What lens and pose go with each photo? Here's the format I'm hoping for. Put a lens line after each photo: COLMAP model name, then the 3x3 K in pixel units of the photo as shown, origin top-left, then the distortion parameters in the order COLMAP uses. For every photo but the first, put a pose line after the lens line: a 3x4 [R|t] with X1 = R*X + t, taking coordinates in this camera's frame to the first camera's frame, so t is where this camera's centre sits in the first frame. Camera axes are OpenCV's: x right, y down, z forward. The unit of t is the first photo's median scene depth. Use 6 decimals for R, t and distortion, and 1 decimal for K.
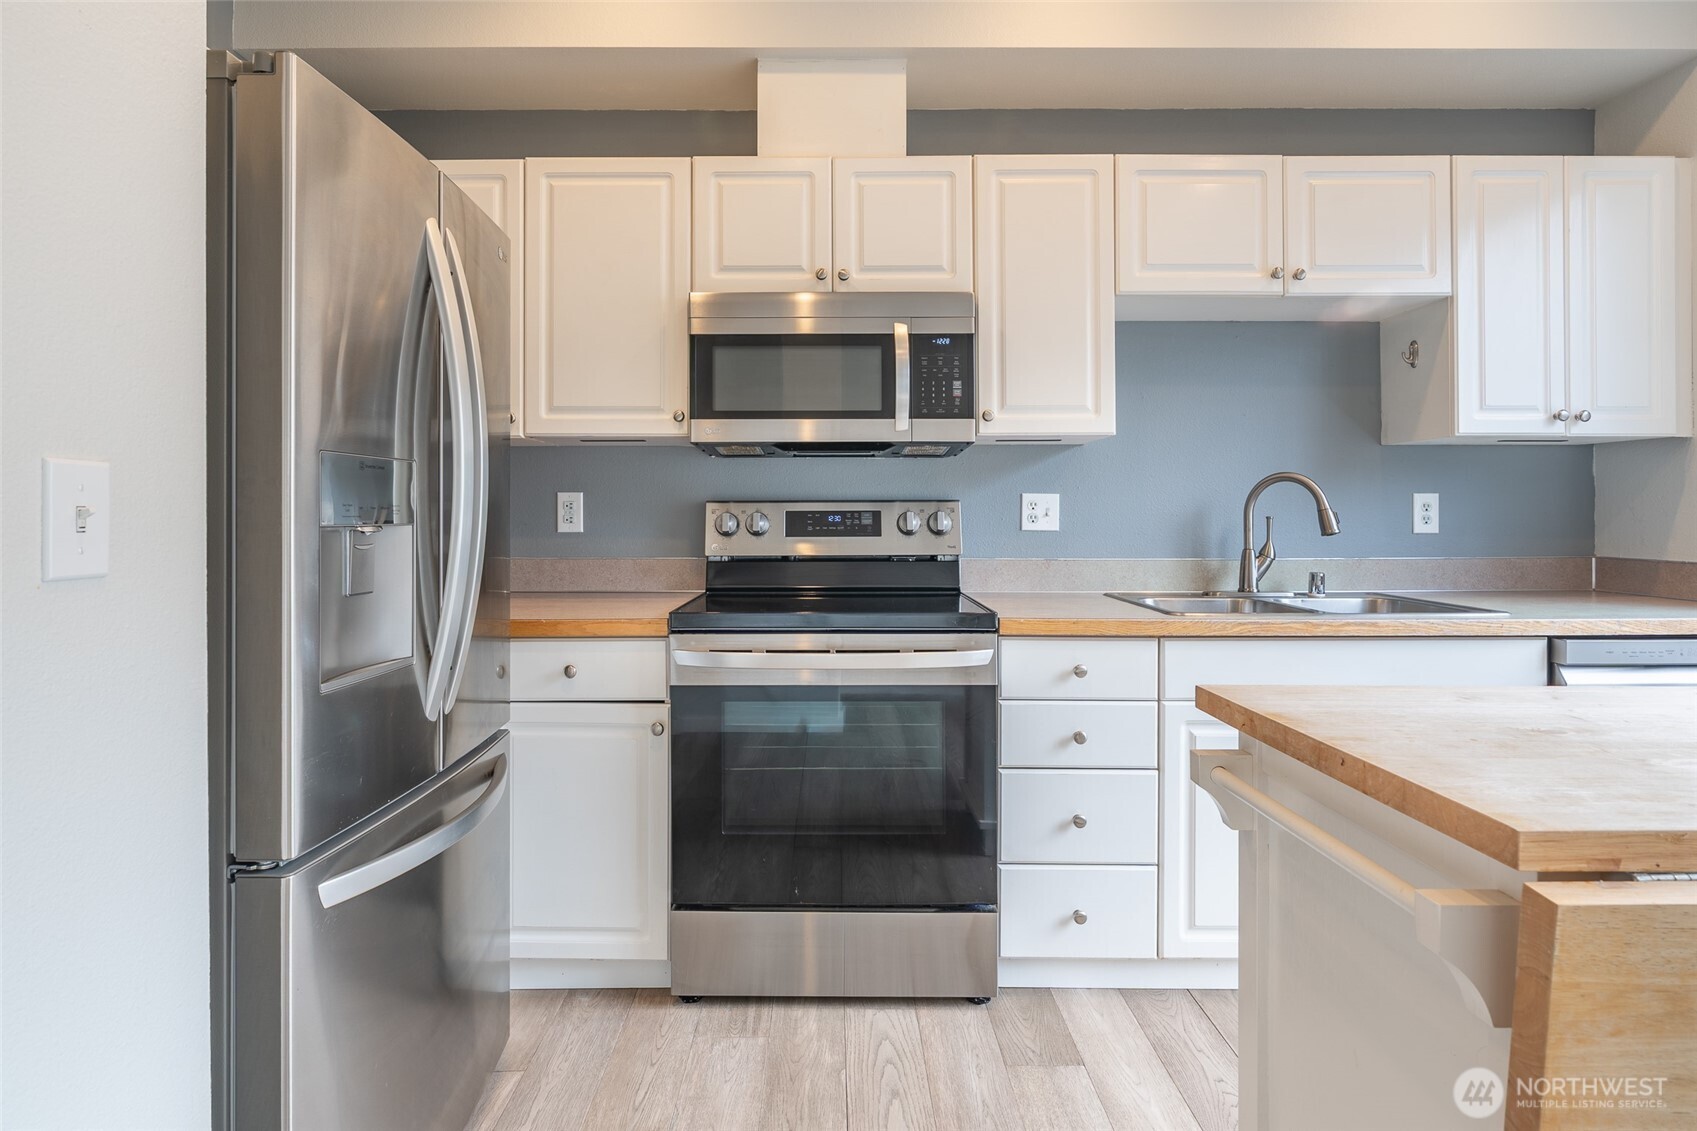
lens RADIAL K [[870.6, 0, 849.1], [0, 870.6, 511.0], [0, 0, 1]] dist [-0.005151, 0.000461]
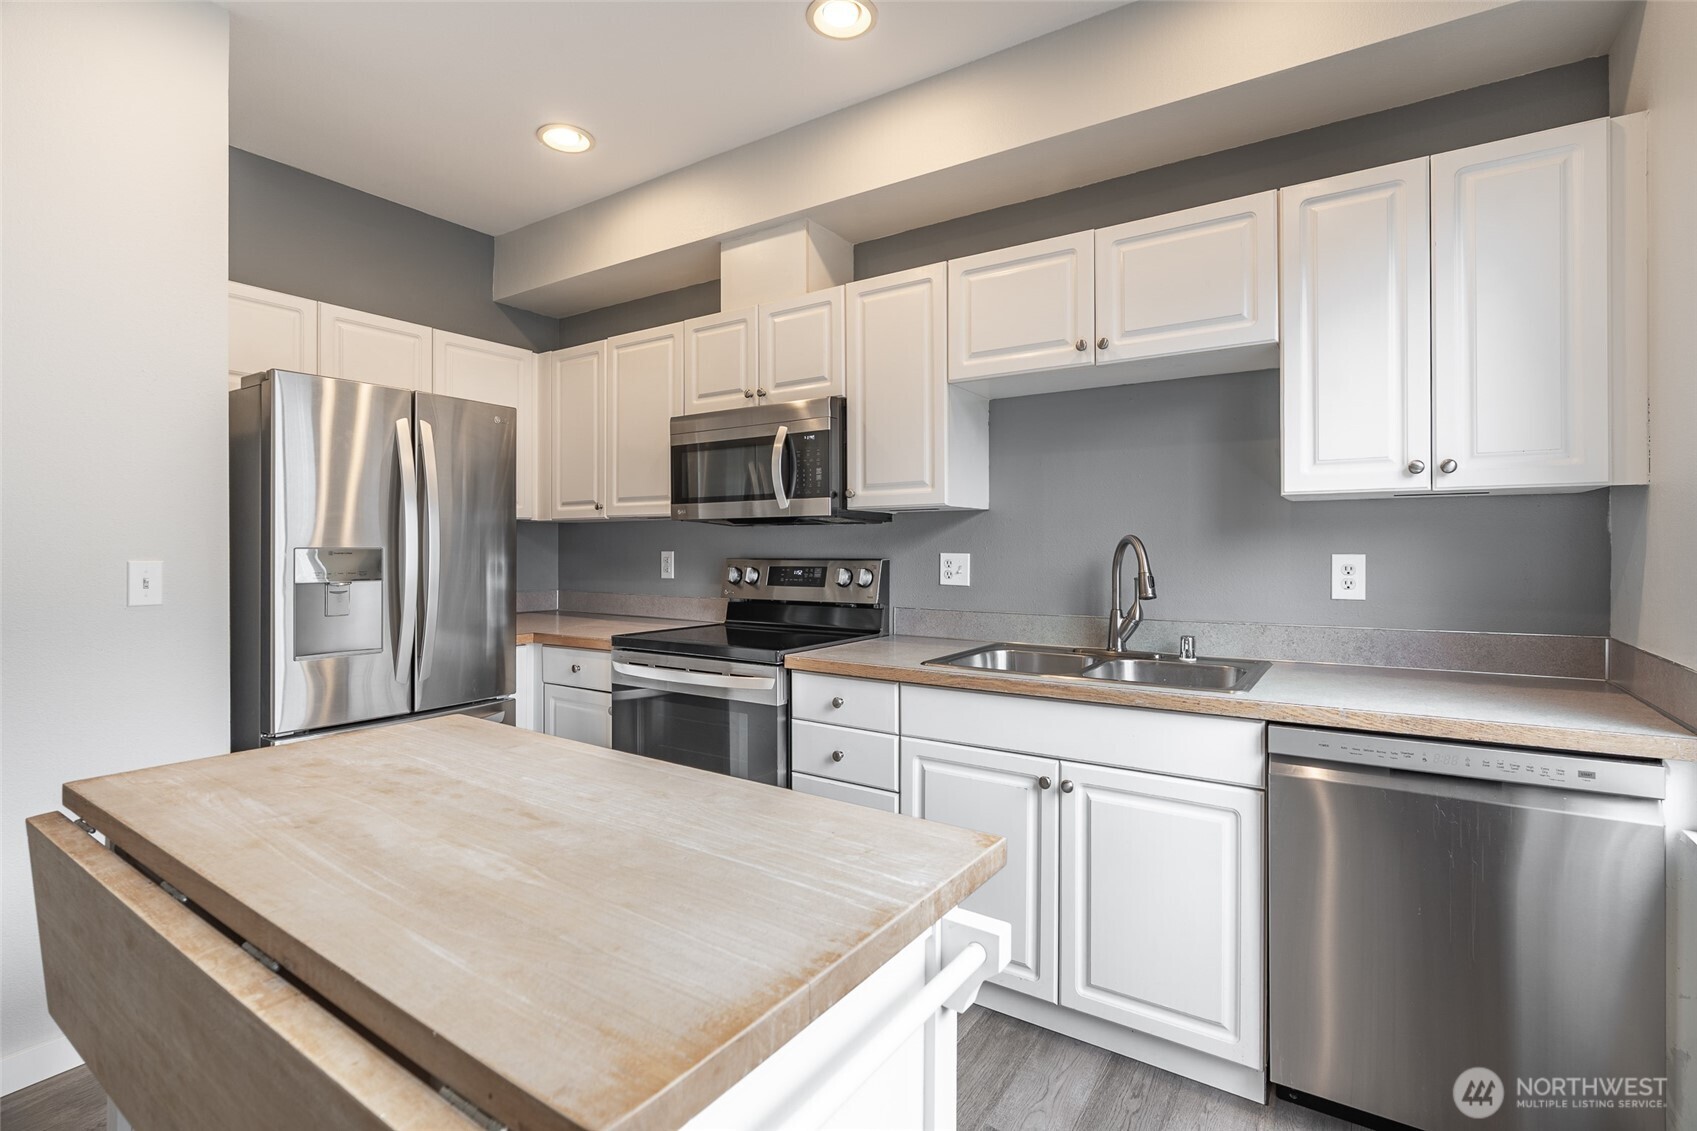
lens RADIAL K [[800.0, 0, 868.8], [0, 800.0, 544.4], [0, 0, 1]] dist [-0.000725, -0.000601]
pose [[0.838254, -0.002242, -0.545276, 0.797192], [0.002386, 0.999997, -0.000445, -0.035751], [0.545275, -0.000928, 0.838257, 0.057775]]
